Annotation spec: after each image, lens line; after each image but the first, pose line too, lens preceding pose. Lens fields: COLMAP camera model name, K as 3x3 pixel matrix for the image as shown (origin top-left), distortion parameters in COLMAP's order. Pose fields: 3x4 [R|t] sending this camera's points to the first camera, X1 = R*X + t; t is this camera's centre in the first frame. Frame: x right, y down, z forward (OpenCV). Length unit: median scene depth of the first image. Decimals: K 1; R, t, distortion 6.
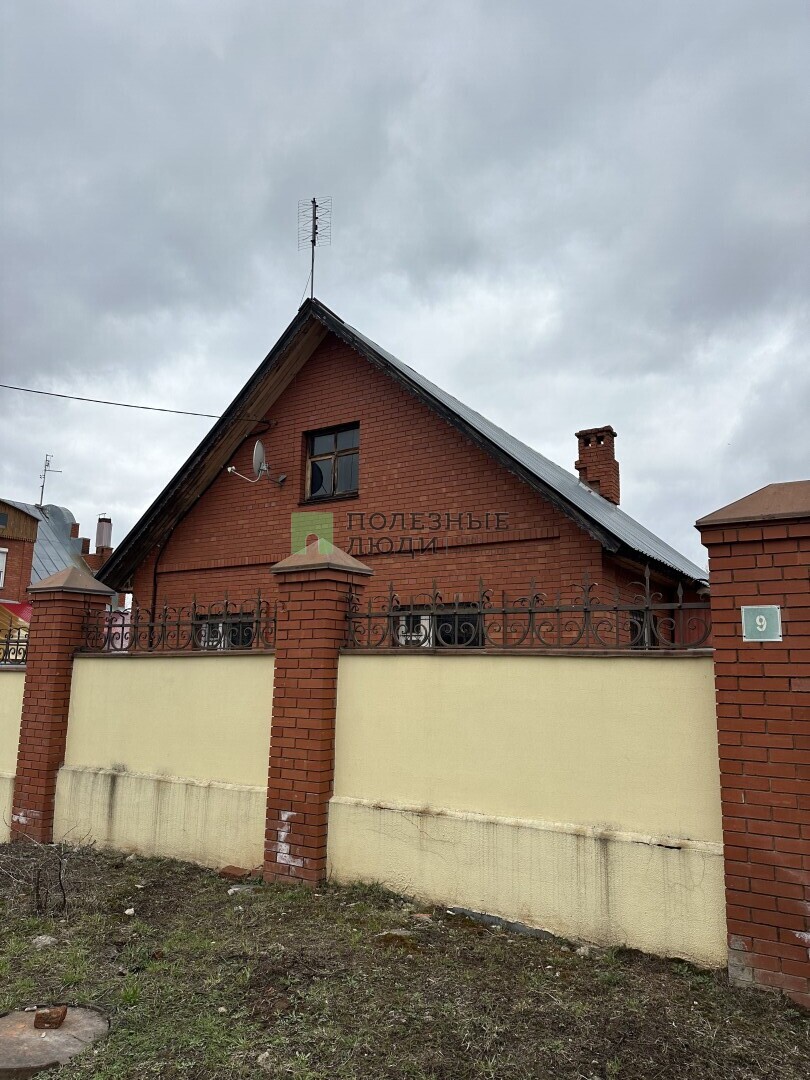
lens RADIAL K [[755.5, 0, 399.6], [0, 755.5, 573.8], [0, 0, 1]] dist [0.044649, -0.000994]
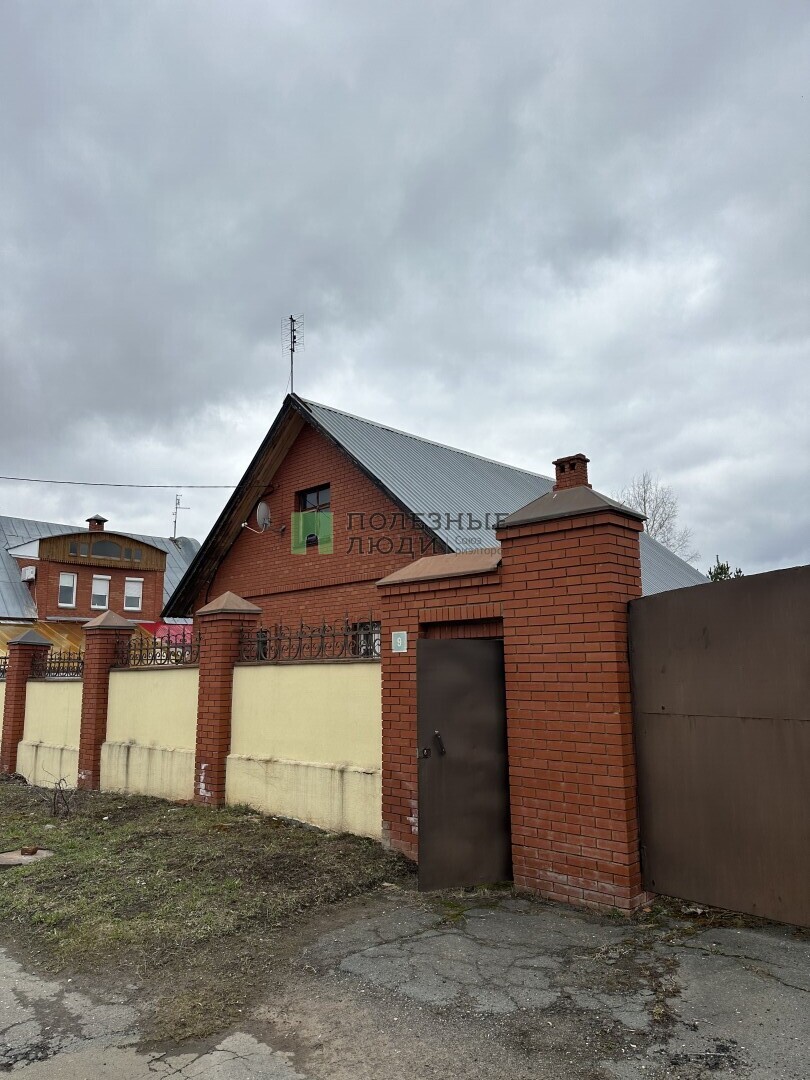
lens RADIAL K [[755.5, 0, 399.6], [0, 755.5, 573.8], [0, 0, 1]] dist [0.044649, -0.000994]
pose [[0.978924, -0.055472, -0.196548, 0.561696], [0.055698, 0.998438, -0.004382, -0.056818], [0.196484, -0.006657, 0.980485, -0.470847]]
